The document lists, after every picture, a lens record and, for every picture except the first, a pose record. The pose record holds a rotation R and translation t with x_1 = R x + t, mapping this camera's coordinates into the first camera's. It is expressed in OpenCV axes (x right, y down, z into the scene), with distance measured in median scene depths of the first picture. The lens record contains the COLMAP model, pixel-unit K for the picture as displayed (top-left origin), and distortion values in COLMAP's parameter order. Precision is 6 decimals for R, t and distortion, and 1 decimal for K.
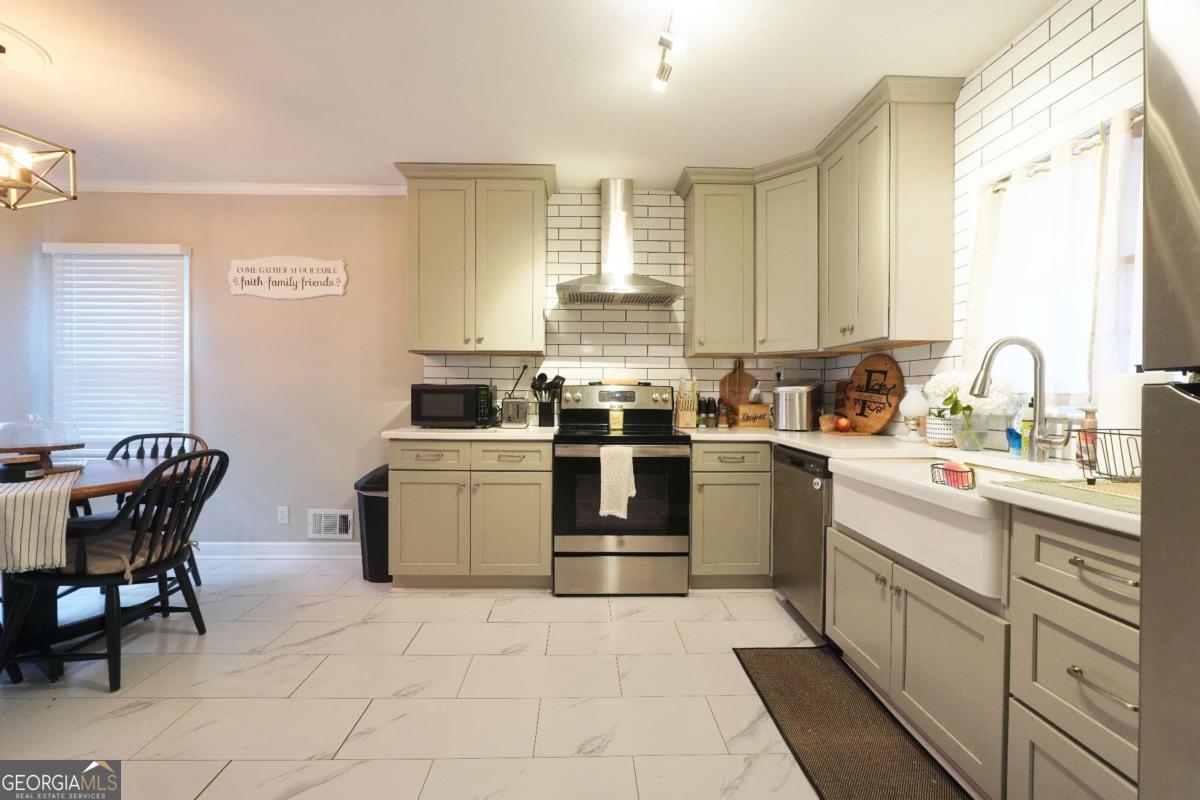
lens RADIAL K [[500.1, 0, 595.0], [0, 500.1, 400.4], [0, 0, 1]] dist [-0.019799, 0.006559]
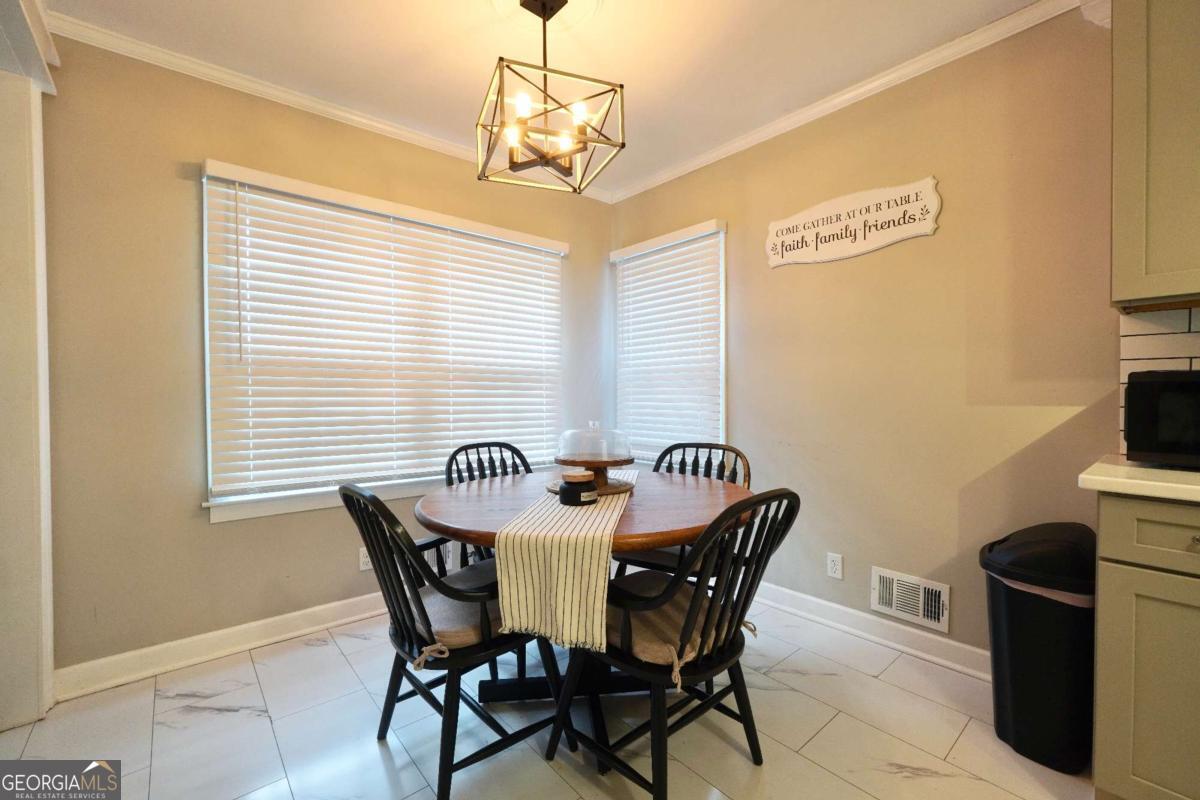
lens RADIAL K [[500.1, 0, 595.0], [0, 500.1, 400.4], [0, 0, 1]] dist [-0.019799, 0.006559]
pose [[0.622617, 0.002025, -0.782524, -0.330317], [0.000342, 0.999996, 0.002860, -0.007612], [0.782527, -0.002048, 0.622614, 0.335717]]
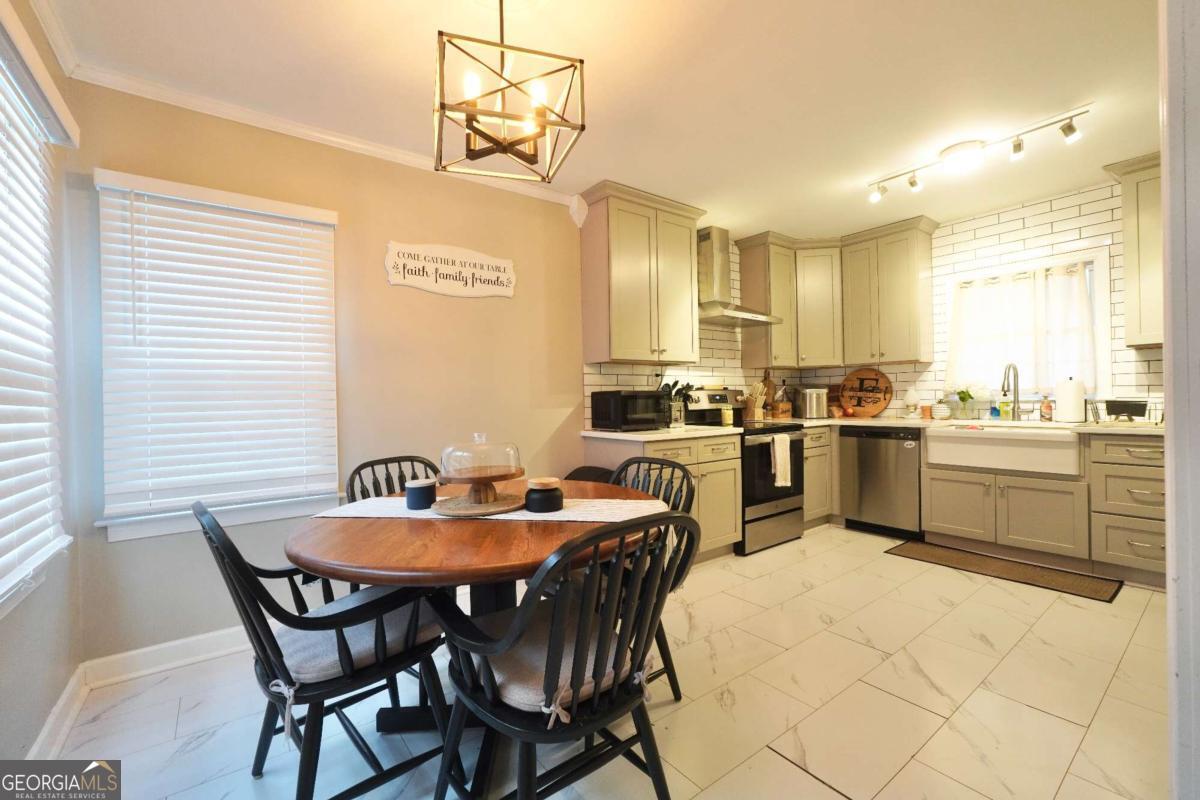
lens RADIAL K [[500.1, 0, 595.0], [0, 500.1, 400.4], [0, 0, 1]] dist [-0.019799, 0.006559]
pose [[0.816690, -0.025273, 0.576523, -1.065261], [0.032146, 0.999482, -0.001723, -0.013001], [-0.576181, 0.019940, 0.817079, 0.168465]]
